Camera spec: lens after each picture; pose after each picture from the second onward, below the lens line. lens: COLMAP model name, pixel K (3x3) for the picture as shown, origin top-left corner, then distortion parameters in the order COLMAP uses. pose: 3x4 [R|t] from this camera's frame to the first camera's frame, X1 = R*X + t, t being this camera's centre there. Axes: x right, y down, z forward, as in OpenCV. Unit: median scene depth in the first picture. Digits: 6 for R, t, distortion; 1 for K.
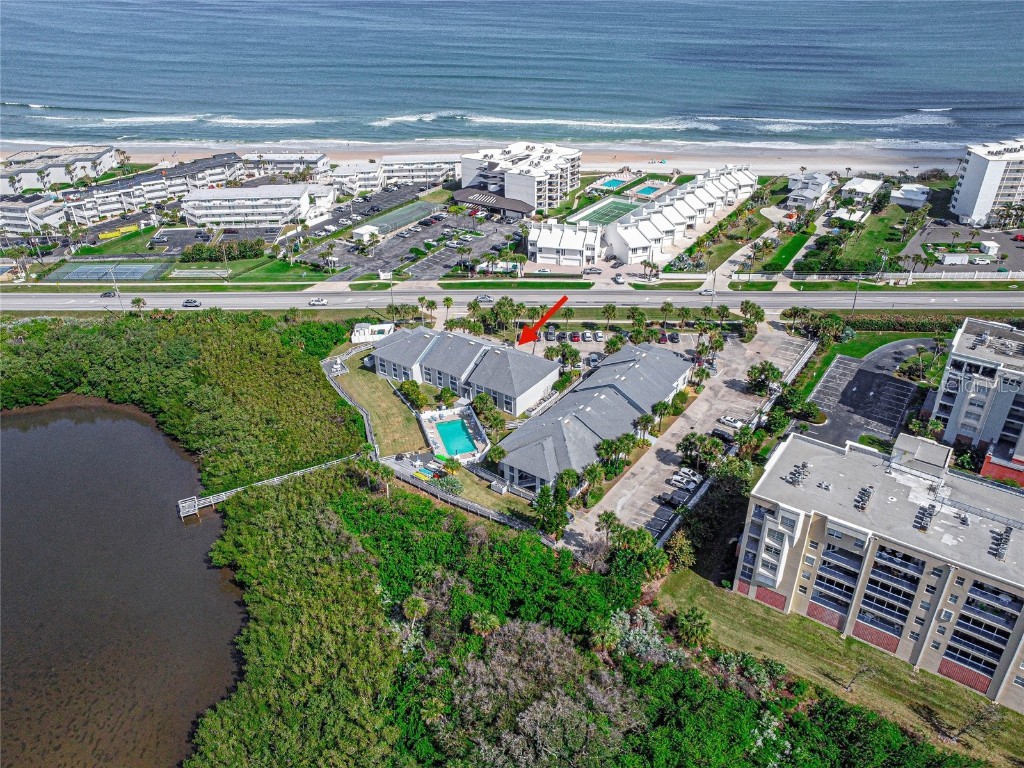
lens RADIAL K [[770.2, 0, 515.2], [0, 770.2, 384.3], [0, 0, 1]] dist [-0.170480, 0.247523]
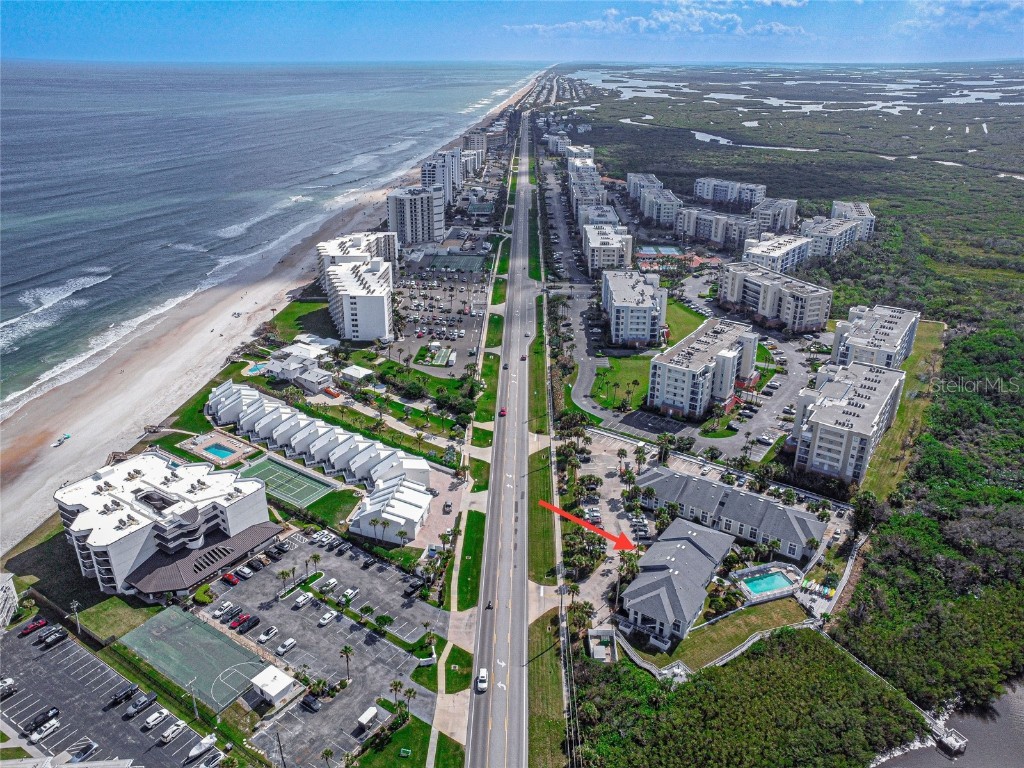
lens RADIAL K [[770.2, 0, 515.2], [0, 770.2, 384.3], [0, 0, 1]] dist [-0.170480, 0.247523]
pose [[-0.004709, -0.390348, 0.920655, -0.755347], [0.498811, 0.797031, 0.340484, -0.571783], [-0.866698, 0.460836, 0.190956, 0.670724]]
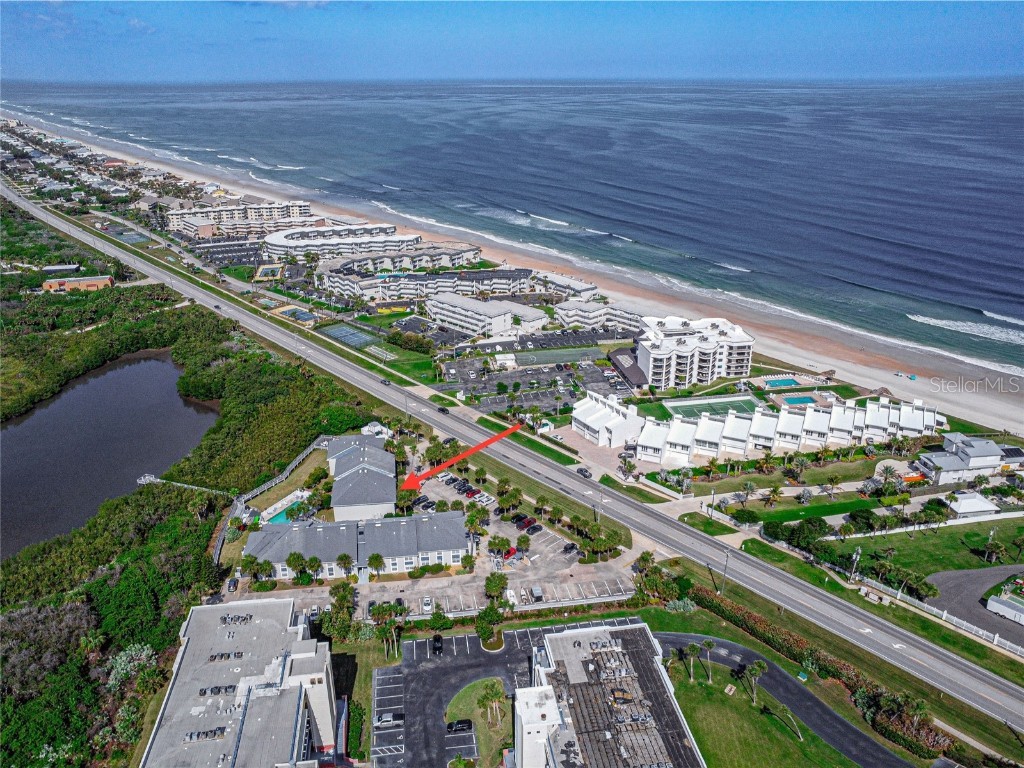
lens RADIAL K [[770.2, 0, 515.2], [0, 770.2, 384.3], [0, 0, 1]] dist [-0.170480, 0.247523]
pose [[0.696764, 0.284118, -0.658633, 0.688919], [-0.364995, 0.930882, 0.015433, -0.212113], [0.617494, 0.229644, 0.752306, 0.137073]]
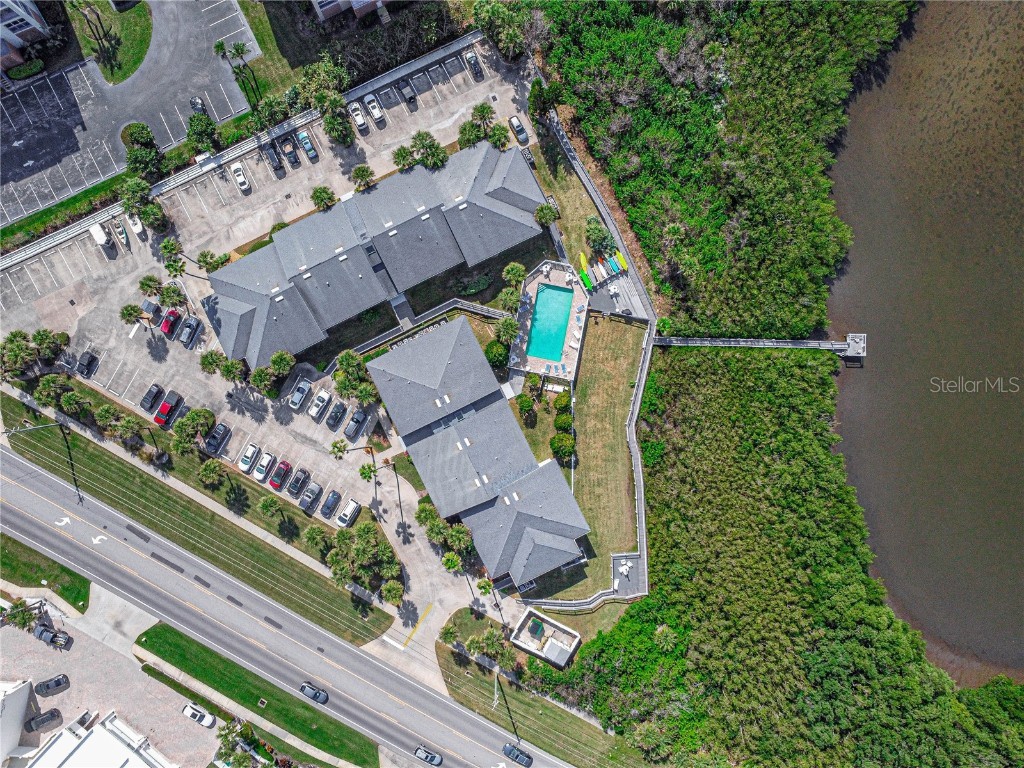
lens RADIAL K [[770.2, 0, 515.2], [0, 770.2, 384.3], [0, 0, 1]] dist [-0.170480, 0.247523]
pose [[-0.879195, -0.476457, -0.002016, -0.050862], [0.227246, -0.423042, 0.877151, -0.467619], [-0.418778, 0.770729, 0.480210, 0.465504]]
